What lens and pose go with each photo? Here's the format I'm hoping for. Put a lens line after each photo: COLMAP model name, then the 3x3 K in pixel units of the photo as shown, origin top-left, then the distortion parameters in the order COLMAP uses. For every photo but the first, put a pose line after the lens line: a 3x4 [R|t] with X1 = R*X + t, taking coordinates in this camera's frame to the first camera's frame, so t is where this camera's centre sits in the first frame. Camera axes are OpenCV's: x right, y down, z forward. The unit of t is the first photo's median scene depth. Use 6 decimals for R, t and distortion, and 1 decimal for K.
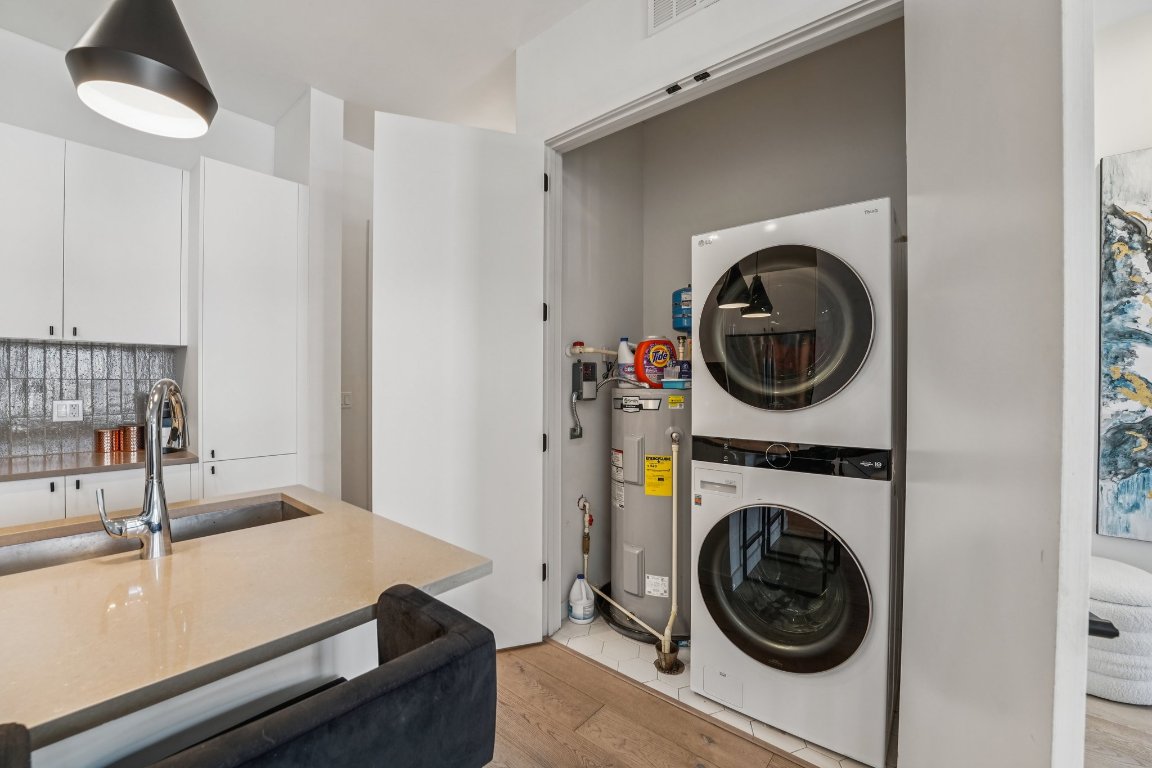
lens RADIAL K [[486.4, 0, 569.5], [0, 486.4, 381.5], [0, 0, 1]] dist [-0.012524, 0.000159]
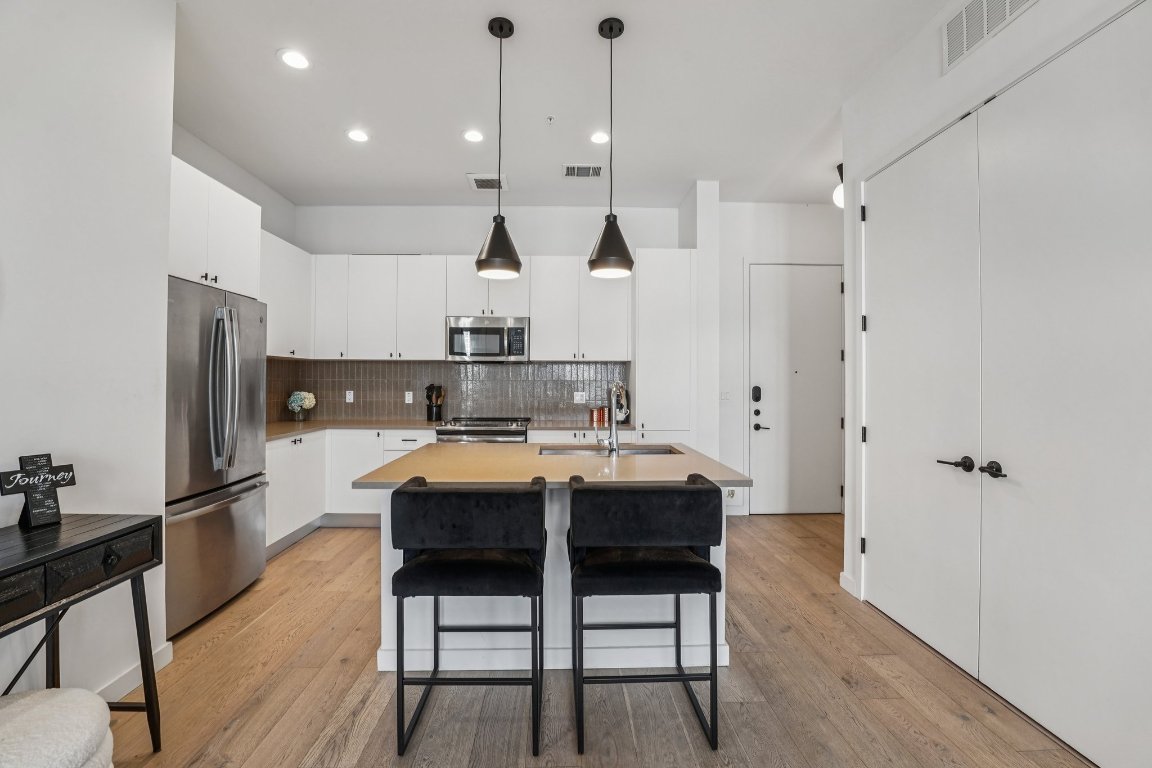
lens RADIAL K [[486.4, 0, 569.5], [0, 486.4, 381.5], [0, 0, 1]] dist [-0.012524, 0.000159]
pose [[0.688128, 0.000584, -0.725589, 0.301084], [-0.001721, 0.999998, -0.000828, 0.000081], [0.725587, 0.001818, 0.688128, -0.331882]]
